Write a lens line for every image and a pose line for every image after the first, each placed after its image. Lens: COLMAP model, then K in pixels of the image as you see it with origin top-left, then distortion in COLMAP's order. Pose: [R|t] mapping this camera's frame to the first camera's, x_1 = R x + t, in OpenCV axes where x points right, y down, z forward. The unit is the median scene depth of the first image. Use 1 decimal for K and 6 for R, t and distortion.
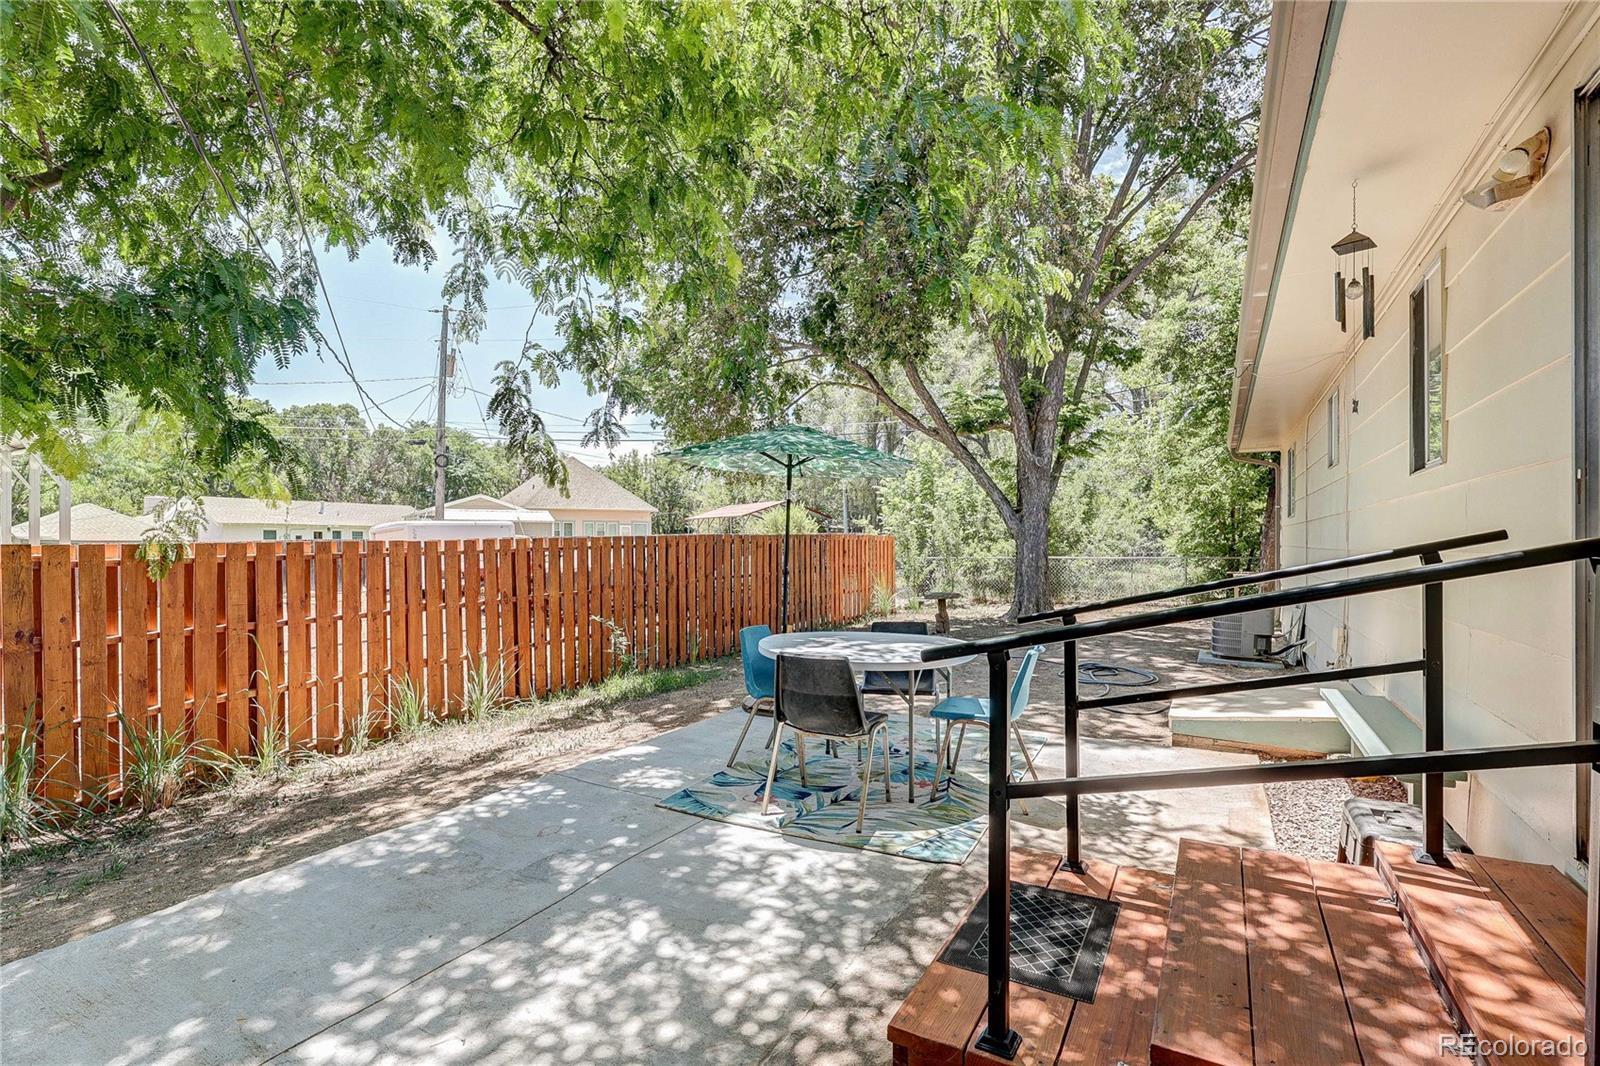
lens RADIAL K [[742.9, 0, 795.2], [0, 742.9, 545.1], [0, 0, 1]] dist [-0.000445, -0.000046]
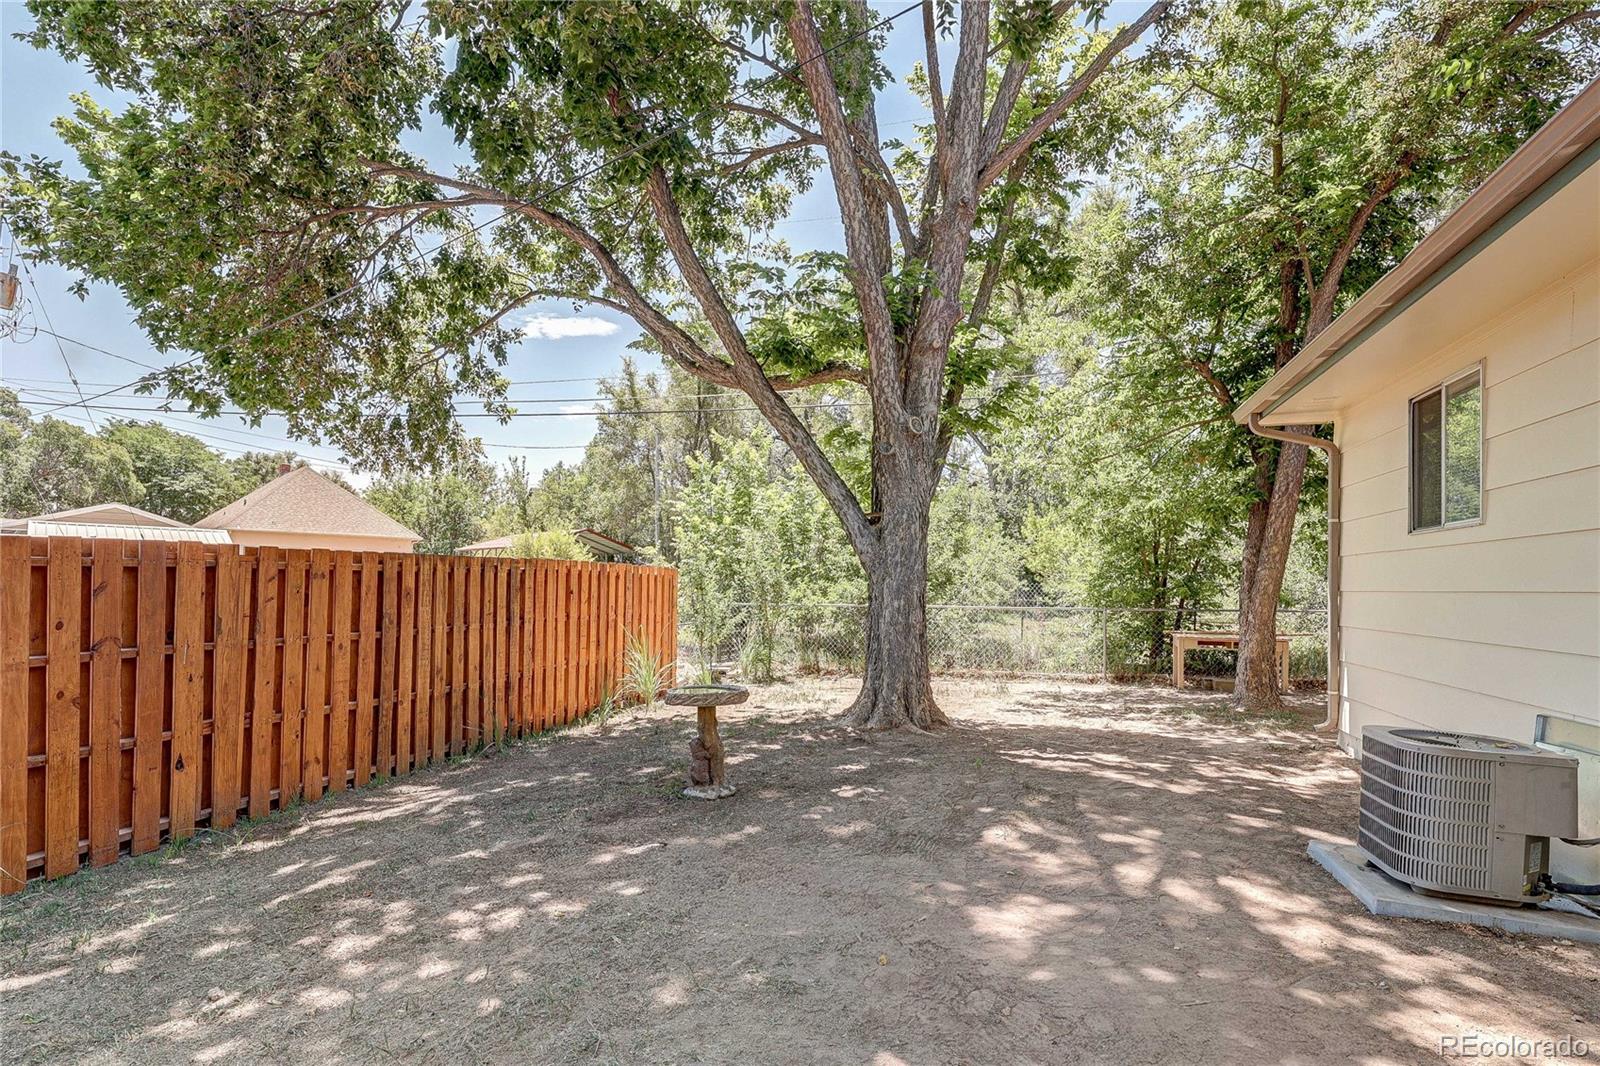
lens RADIAL K [[739.2, 0, 800.7], [0, 739.2, 581.5], [0, 0, 1]] dist [-0.000572, 0.000015]
pose [[0.976825, 0.018992, 0.213195, 0.099048], [-0.016774, 0.999785, -0.012207, 0.004562], [-0.213381, 0.008348, 0.976933, 0.358668]]
